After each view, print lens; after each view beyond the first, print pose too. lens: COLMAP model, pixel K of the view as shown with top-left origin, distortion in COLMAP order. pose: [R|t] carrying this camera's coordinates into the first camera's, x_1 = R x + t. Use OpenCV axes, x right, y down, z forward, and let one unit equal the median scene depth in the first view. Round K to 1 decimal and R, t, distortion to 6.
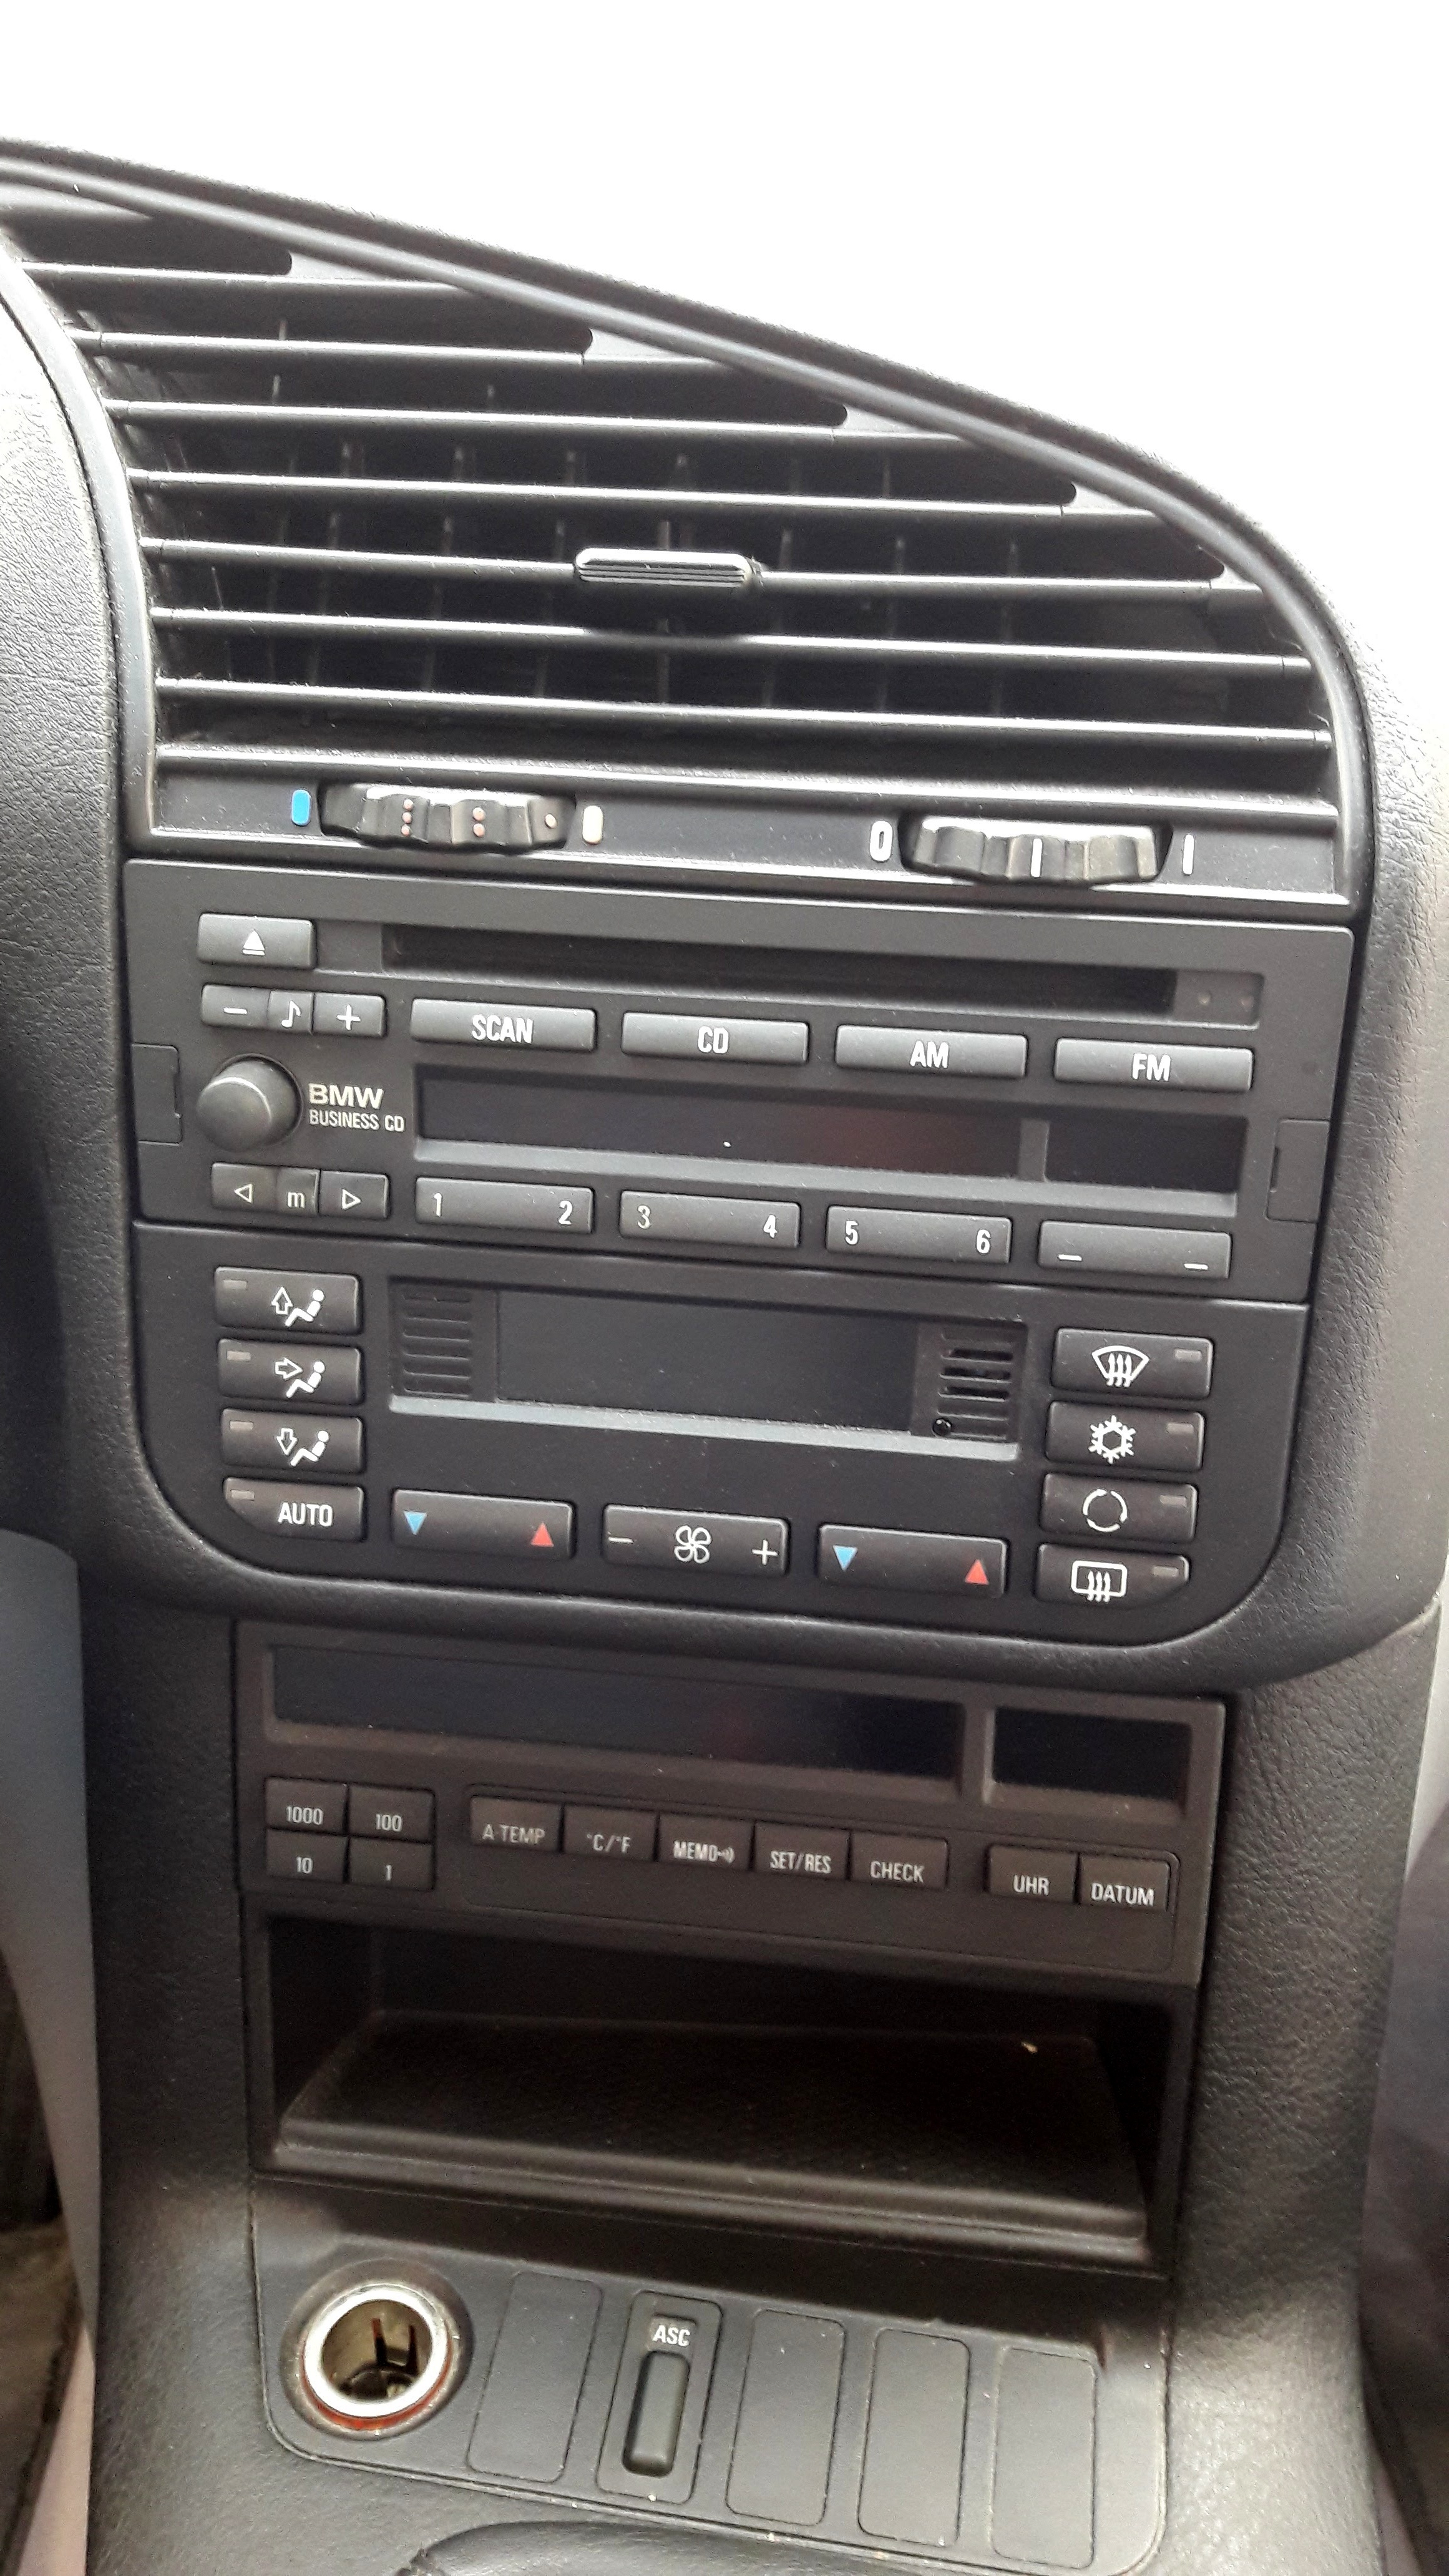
lens RADIAL K [[2191.4, 0, 724.5], [0, 2191.4, 1288.0], [0, 0, 1]] dist [0.003567, -0.014260]
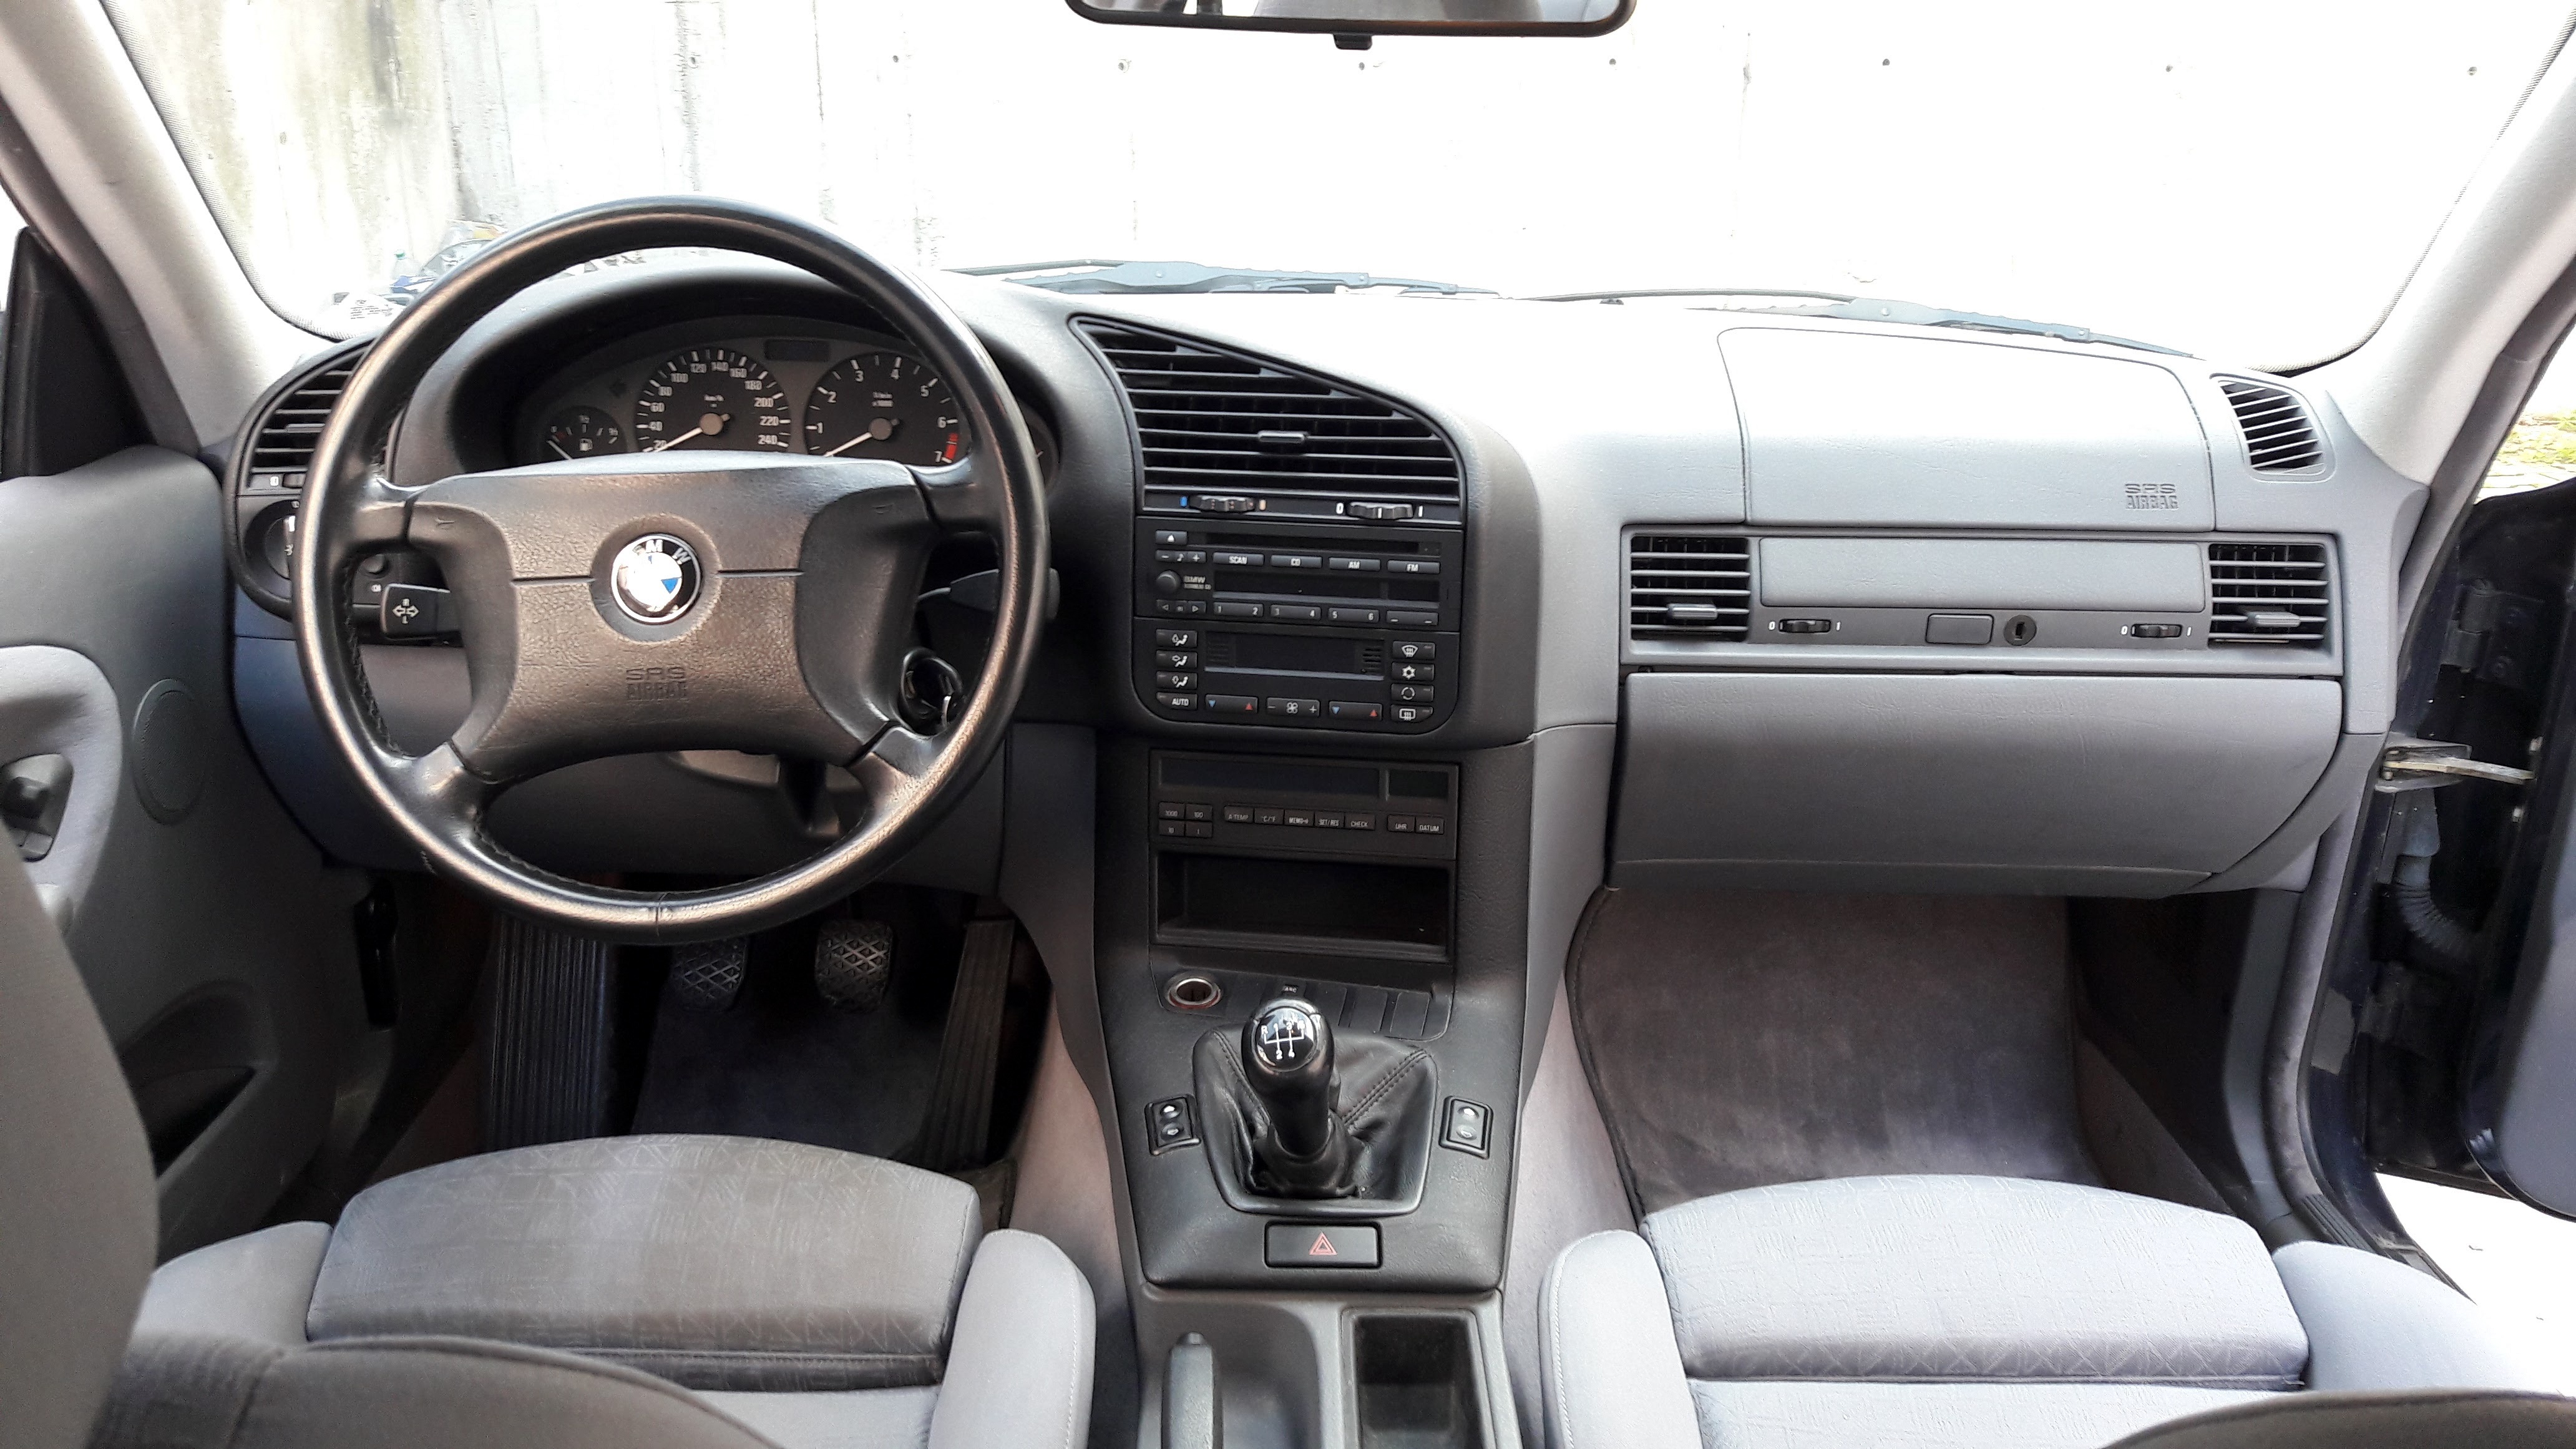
lens RADIAL K [[2191.4, 0, 1288.0], [0, 2191.4, 724.5], [0, 0, 1]] dist [0.003567, -0.014260]
pose [[0.999238, -0.012012, -0.037147, 0.112717], [0.009572, 0.997827, -0.065184, 0.388255], [0.037849, 0.064779, 0.997182, -2.587974]]
